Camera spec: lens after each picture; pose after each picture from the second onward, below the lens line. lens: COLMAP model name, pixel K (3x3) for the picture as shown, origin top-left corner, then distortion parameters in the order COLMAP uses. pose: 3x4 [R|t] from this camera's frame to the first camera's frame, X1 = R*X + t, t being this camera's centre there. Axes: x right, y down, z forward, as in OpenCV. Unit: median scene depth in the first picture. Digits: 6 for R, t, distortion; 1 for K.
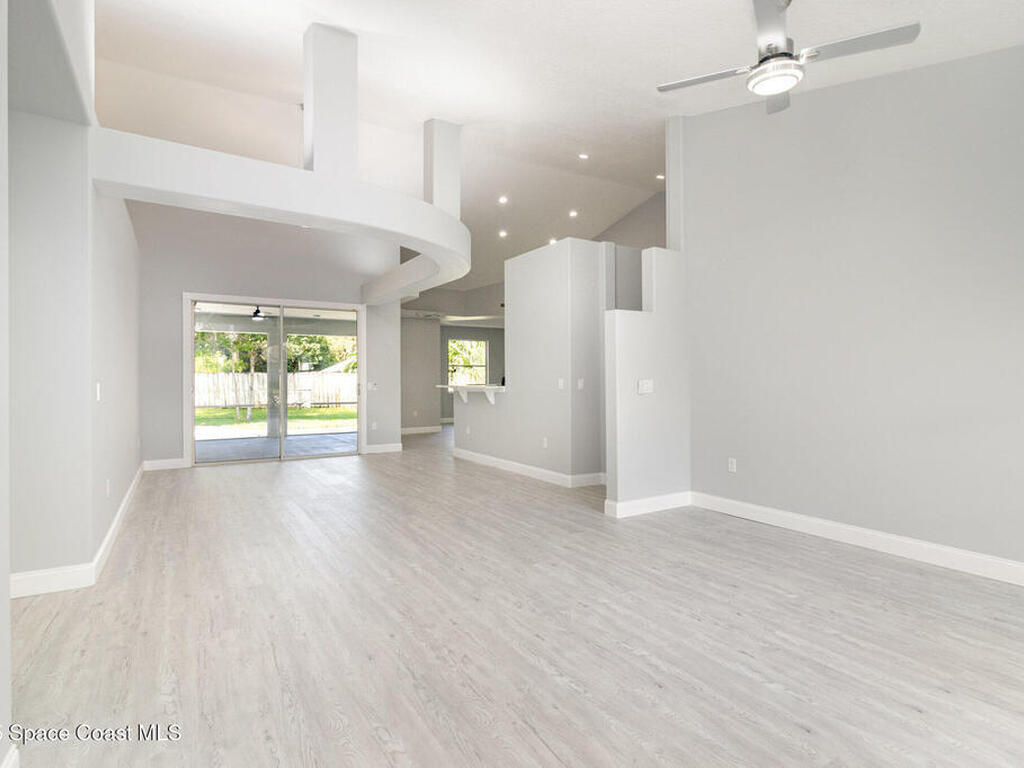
lens RADIAL K [[542.0, 0, 516.7], [0, 542.0, 383.3], [0, 0, 1]] dist [0.003053, 0.000609]
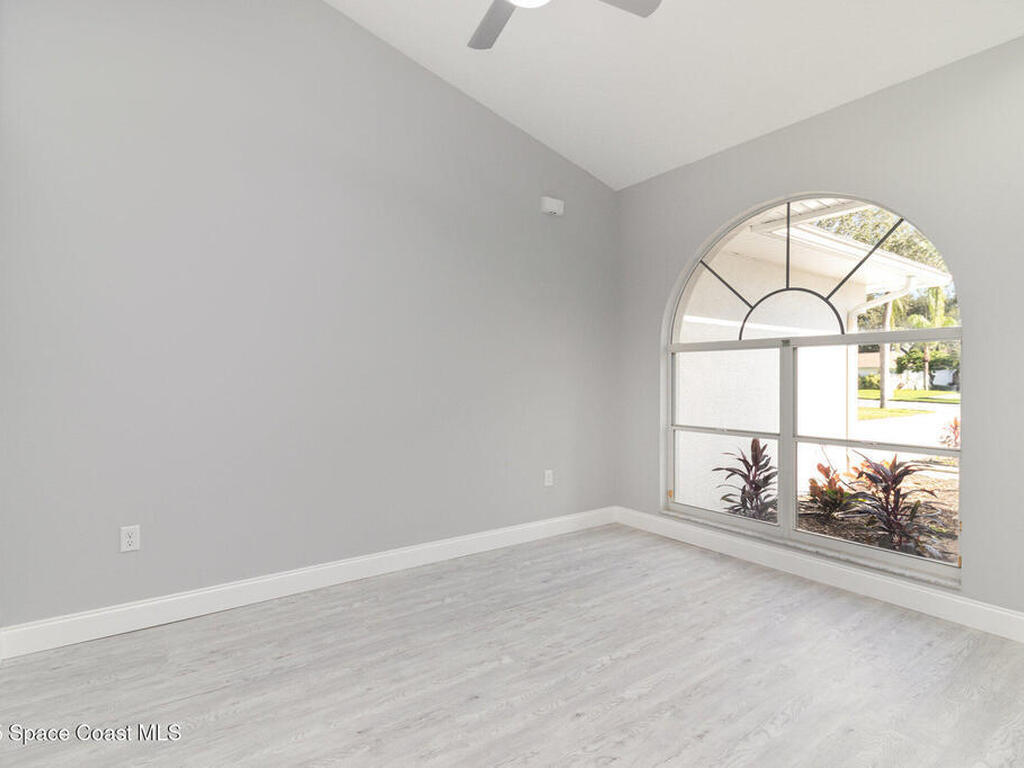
lens RADIAL K [[542.0, 0, 516.1], [0, 542.0, 379.3], [0, 0, 1]] dist [0.003053, 0.000609]
pose [[-0.077524, 0.004114, 0.996982, -0.243854], [0.004721, 0.999982, -0.003759, 0.003834], [-0.996979, 0.004416, -0.077542, 1.025406]]
